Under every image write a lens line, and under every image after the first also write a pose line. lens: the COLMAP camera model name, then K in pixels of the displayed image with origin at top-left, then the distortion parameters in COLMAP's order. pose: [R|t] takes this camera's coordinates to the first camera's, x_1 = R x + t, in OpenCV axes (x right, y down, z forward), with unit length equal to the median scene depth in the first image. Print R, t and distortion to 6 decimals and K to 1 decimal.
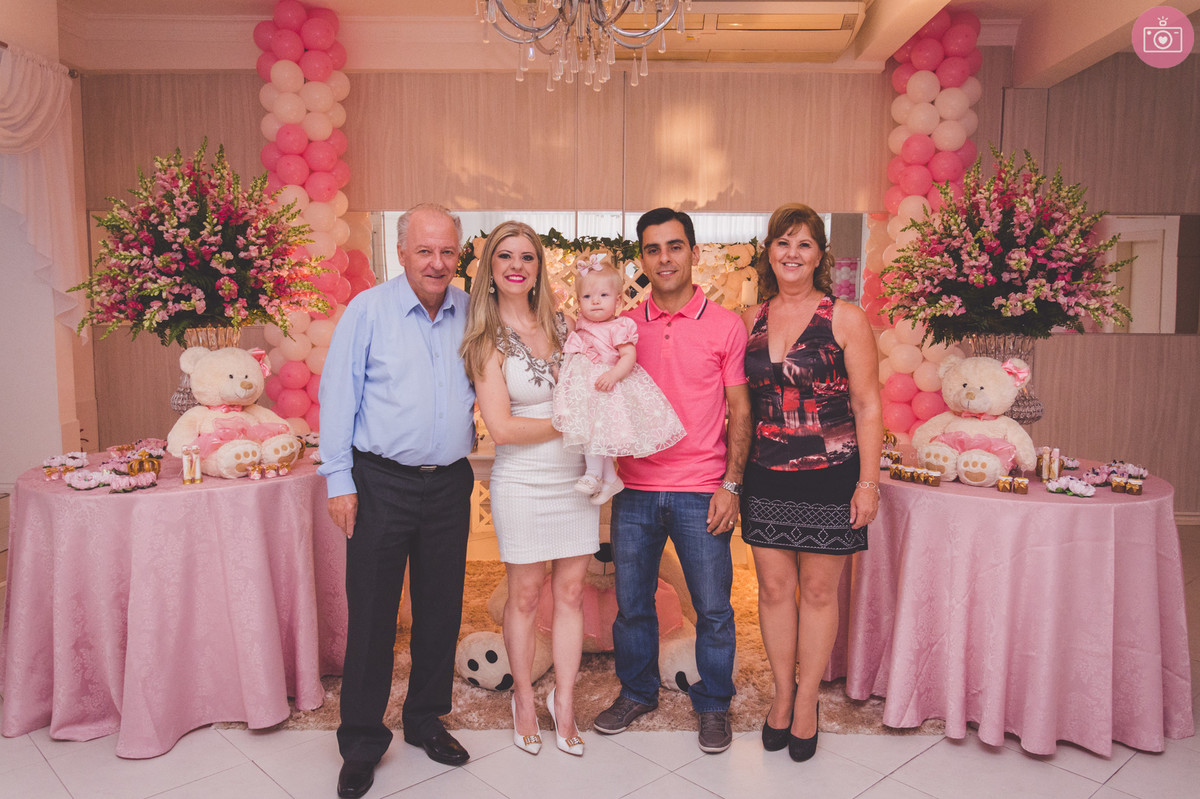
lens RADIAL K [[958.4, 0, 600.0], [0, 958.4, 399.5], [0, 0, 1]] dist [0.044193, -0.001260]
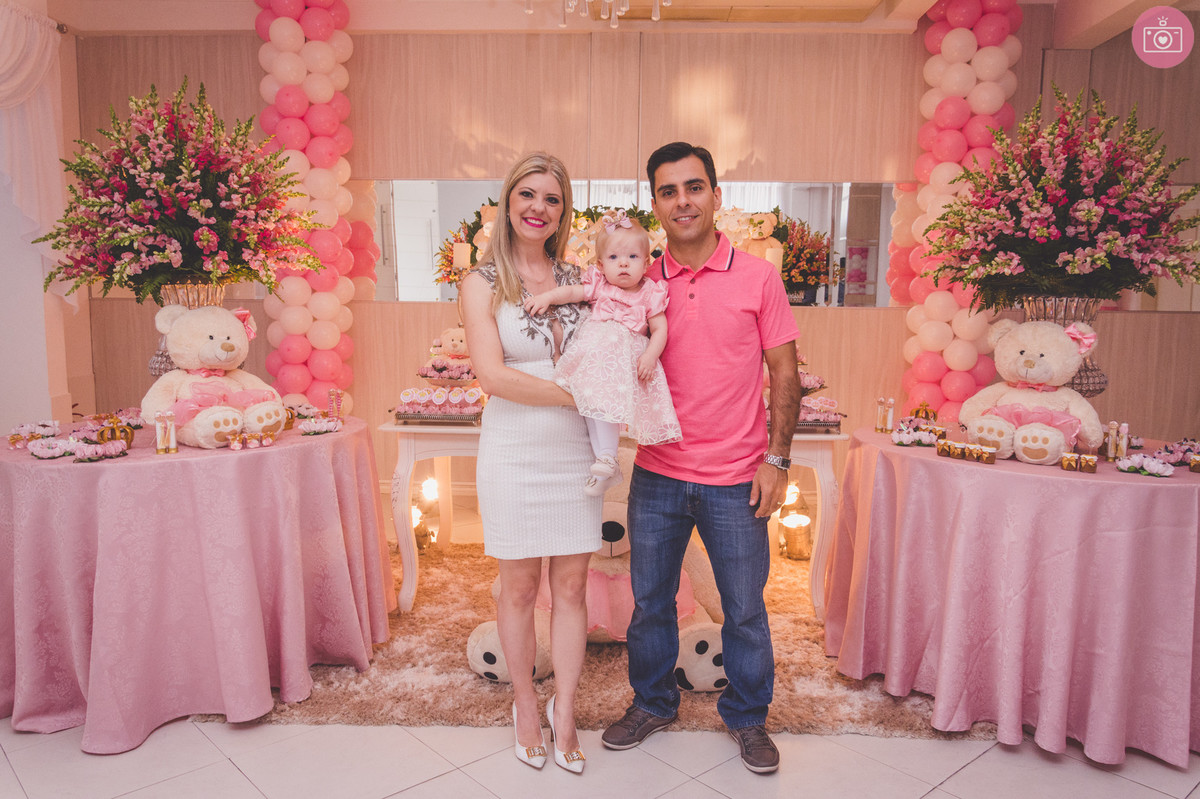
lens RADIAL K [[947.0, 0, 593.3], [0, 947.0, 403.6], [0, 0, 1]] dist [0.037836, 0.003467]
pose [[0.999834, 0.007927, -0.016435, -0.005683], [-0.007660, 0.999839, 0.016236, 0.021518], [0.016561, -0.016108, 0.999733, 0.104420]]
